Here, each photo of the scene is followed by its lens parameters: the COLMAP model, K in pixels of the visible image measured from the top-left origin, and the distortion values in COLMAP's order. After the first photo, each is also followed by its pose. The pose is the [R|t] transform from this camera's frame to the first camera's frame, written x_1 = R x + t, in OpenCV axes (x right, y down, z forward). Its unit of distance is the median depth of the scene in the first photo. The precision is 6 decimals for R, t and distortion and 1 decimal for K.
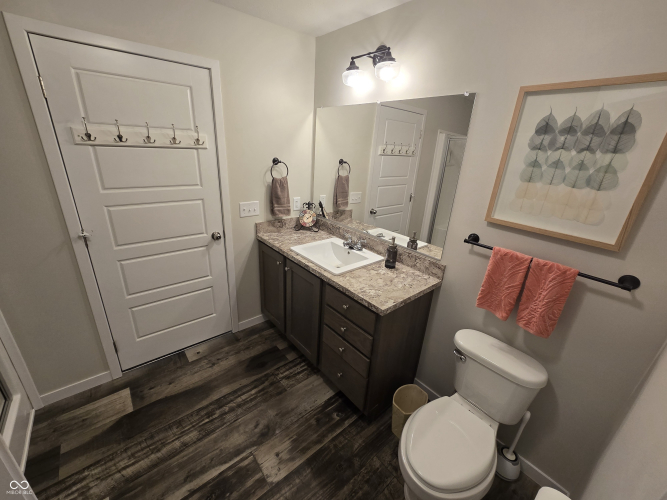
lens RADIAL K [[268.8, 0, 330.9], [0, 268.8, 250.1], [0, 0, 1]] dist [-0.003002, 0.000664]
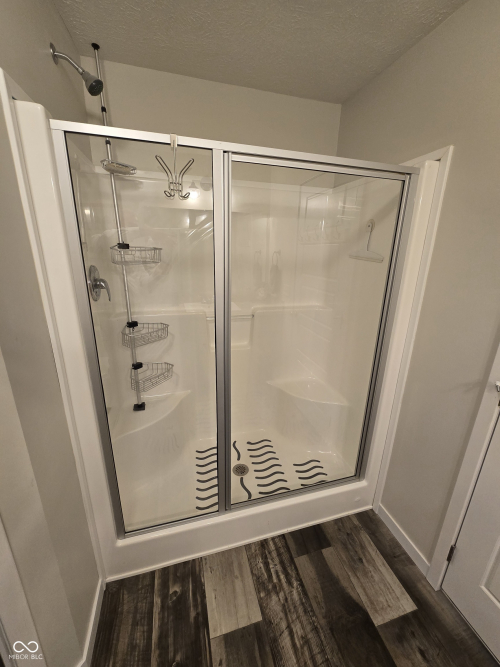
lens RADIAL K [[268.8, 0, 250.7], [0, 268.8, 331.0], [0, 0, 1]] dist [-0.003002, 0.000664]
pose [[-0.413951, 0.198697, -0.888349, -0.182455], [-0.367723, 0.856219, 0.362861, -0.168667], [0.832721, 0.476873, -0.281367, 0.639728]]
